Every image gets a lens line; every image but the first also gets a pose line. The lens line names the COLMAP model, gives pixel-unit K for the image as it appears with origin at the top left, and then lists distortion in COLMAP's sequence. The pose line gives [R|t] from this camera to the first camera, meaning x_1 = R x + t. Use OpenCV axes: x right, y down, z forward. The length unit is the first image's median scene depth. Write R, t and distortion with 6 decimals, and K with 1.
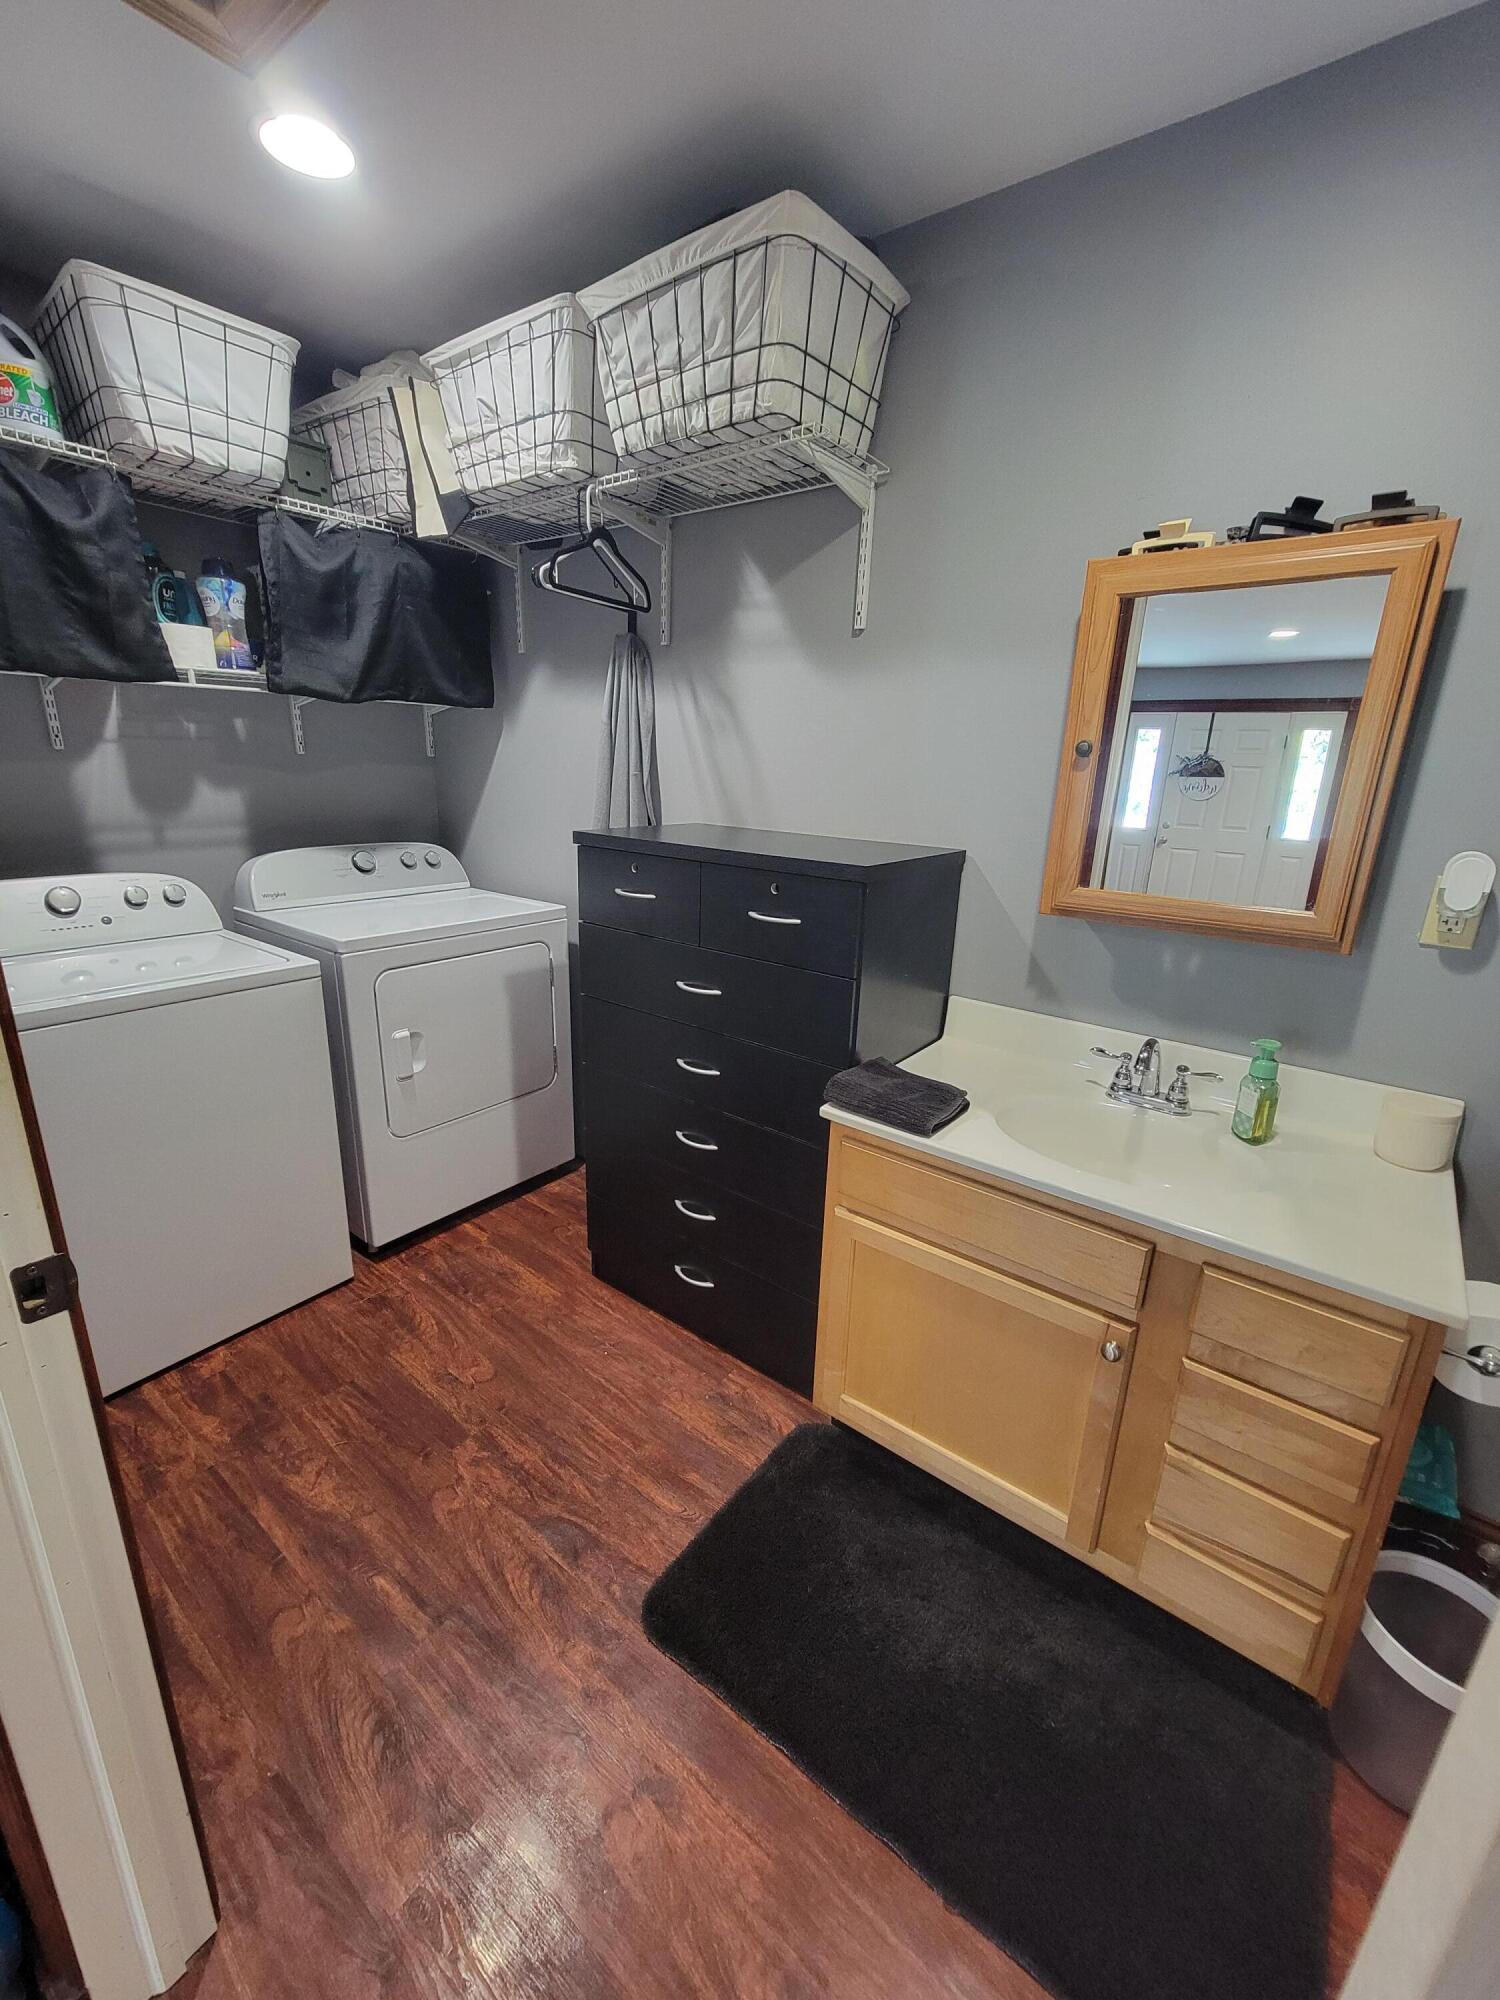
lens RADIAL K [[816.9, 0, 751.2], [0, 816.9, 1002.4], [0, 0, 1]] dist [-0.001705, 0.000325]
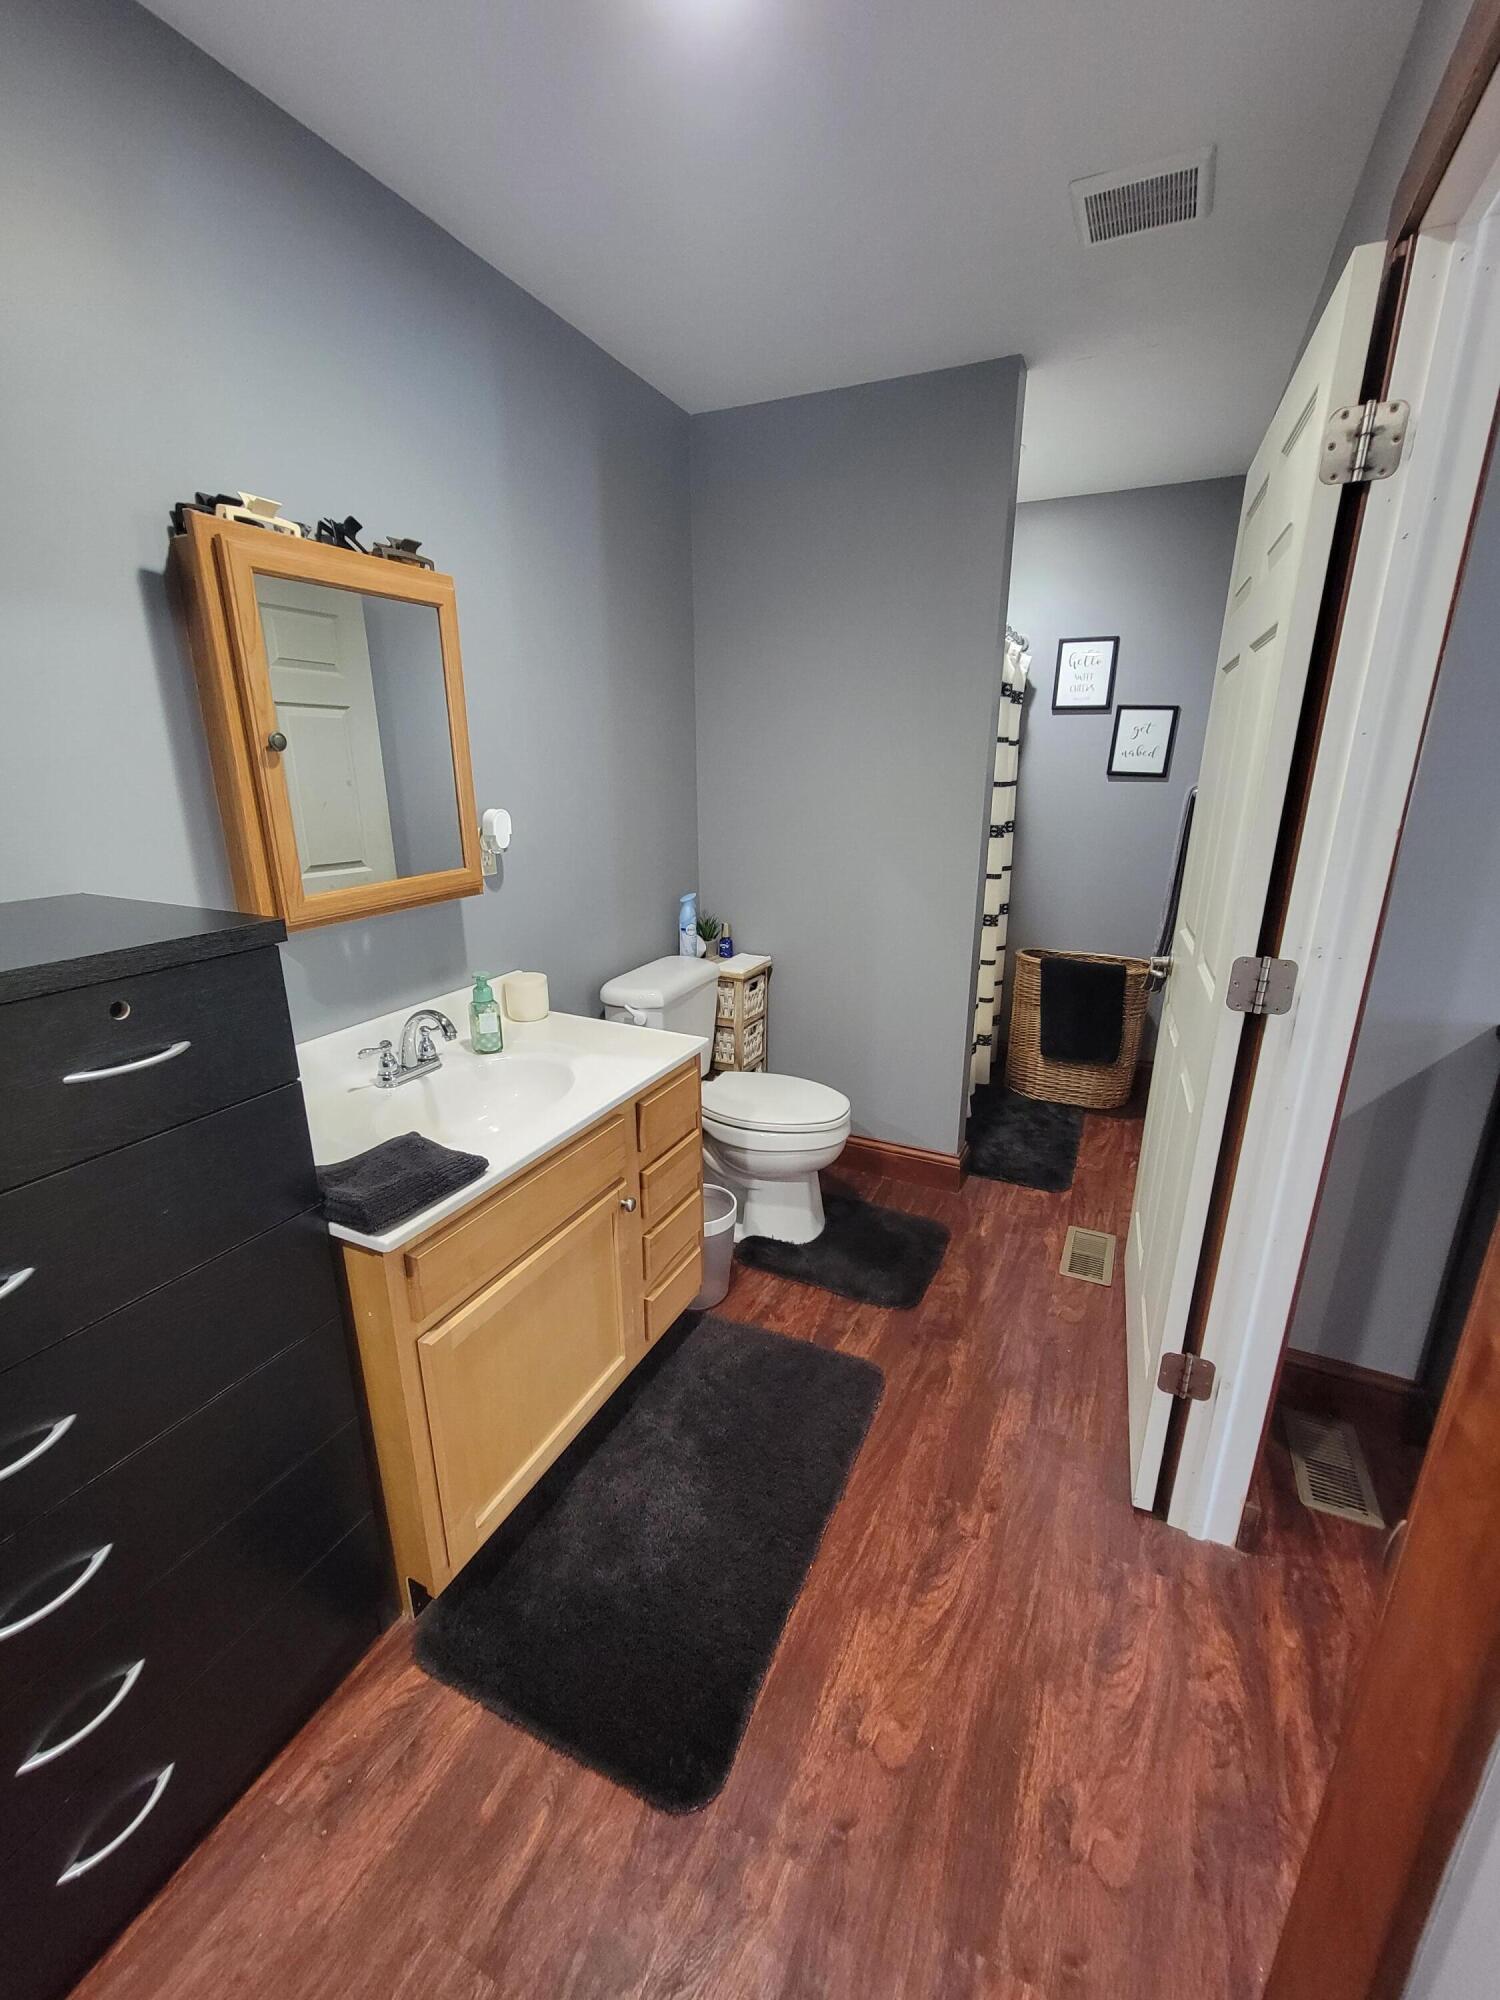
lens RADIAL K [[816.9, 0, 749.3], [0, 816.9, 1000.3], [0, 0, 1]] dist [-0.001705, 0.000325]
pose [[-0.211455, -0.311730, 0.926343, -0.631501], [0.267358, 0.893177, 0.361599, -0.256757], [-0.940110, 0.324127, -0.105524, 0.742140]]
